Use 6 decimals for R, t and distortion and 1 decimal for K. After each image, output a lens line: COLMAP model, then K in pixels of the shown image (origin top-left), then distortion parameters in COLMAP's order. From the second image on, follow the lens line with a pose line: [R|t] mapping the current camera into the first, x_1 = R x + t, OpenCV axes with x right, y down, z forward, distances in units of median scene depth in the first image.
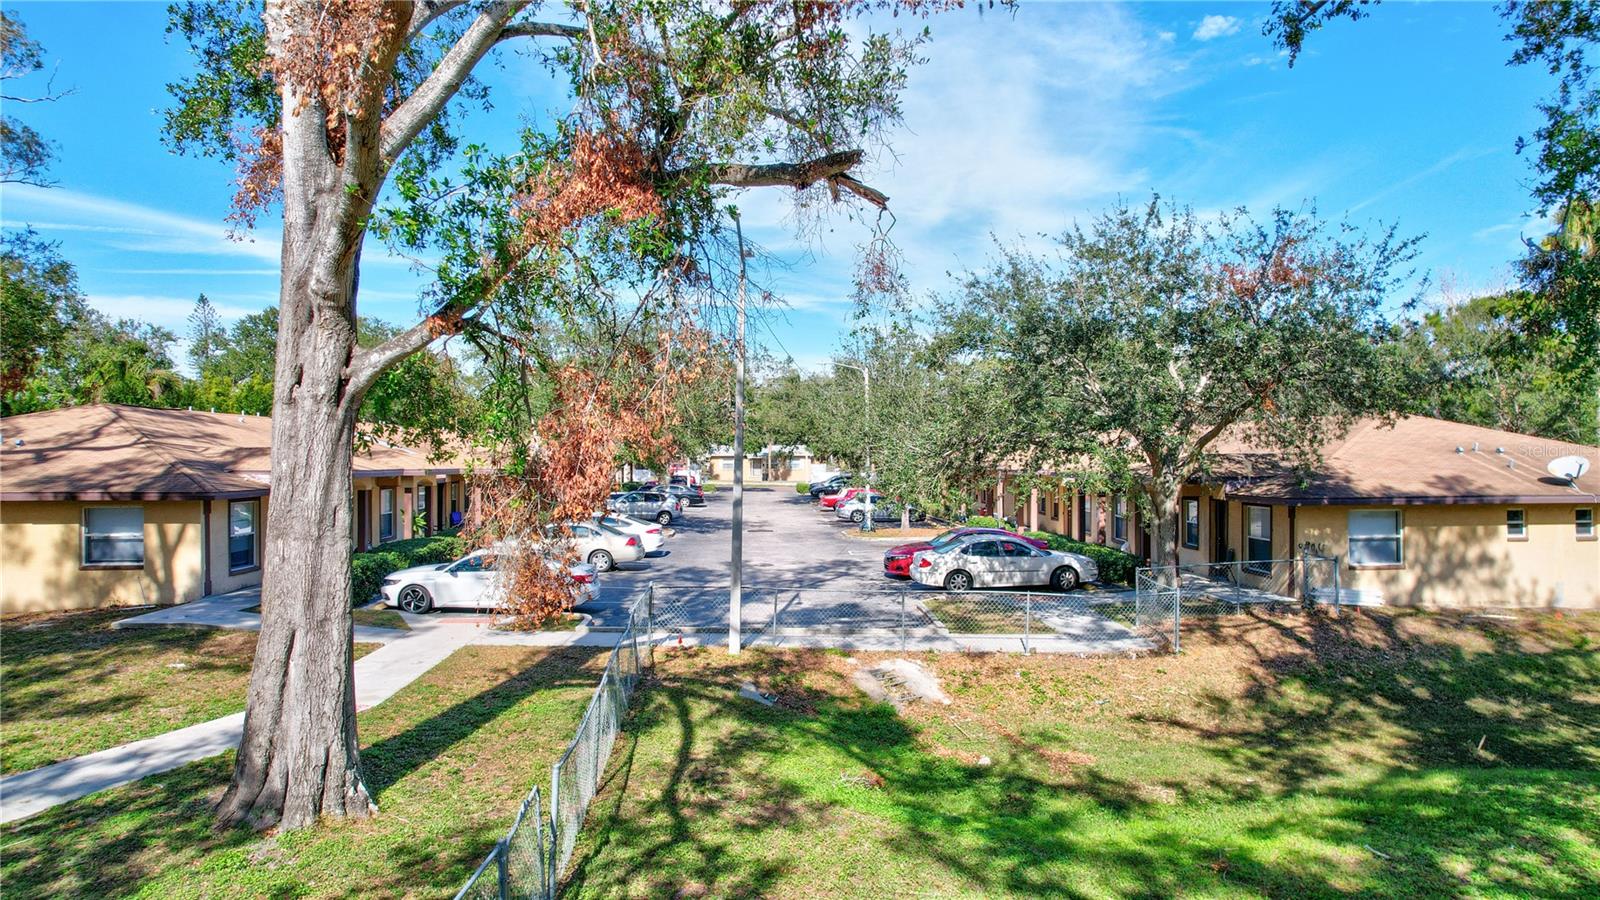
lens RADIAL K [[1095.9, 0, 799.7], [0, 1095.9, 446.7], [0, 0, 1]] dist [-0.003549, 0.000206]
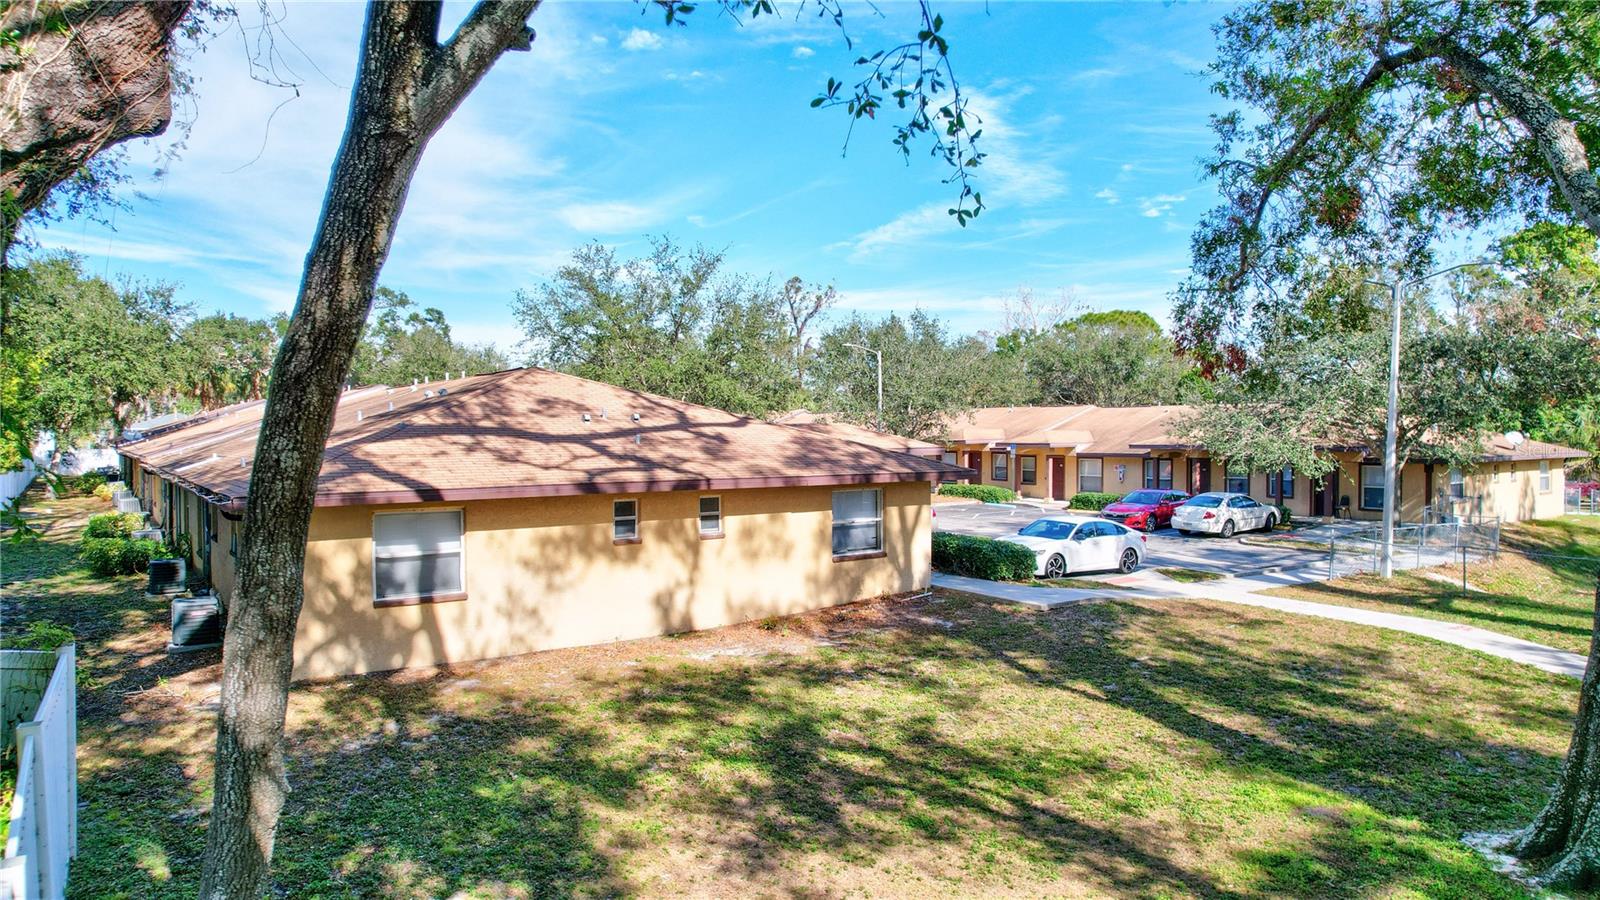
lens RADIAL K [[1028.9, 0, 789.6], [0, 1028.9, 454.6], [0, 0, 1]] dist [-0.045372, 0.019902]
pose [[0.848005, -0.015300, 0.529768, -1.087587], [-0.006668, 0.999196, 0.039529, -0.006504], [-0.529947, -0.037053, 0.847221, 0.305070]]
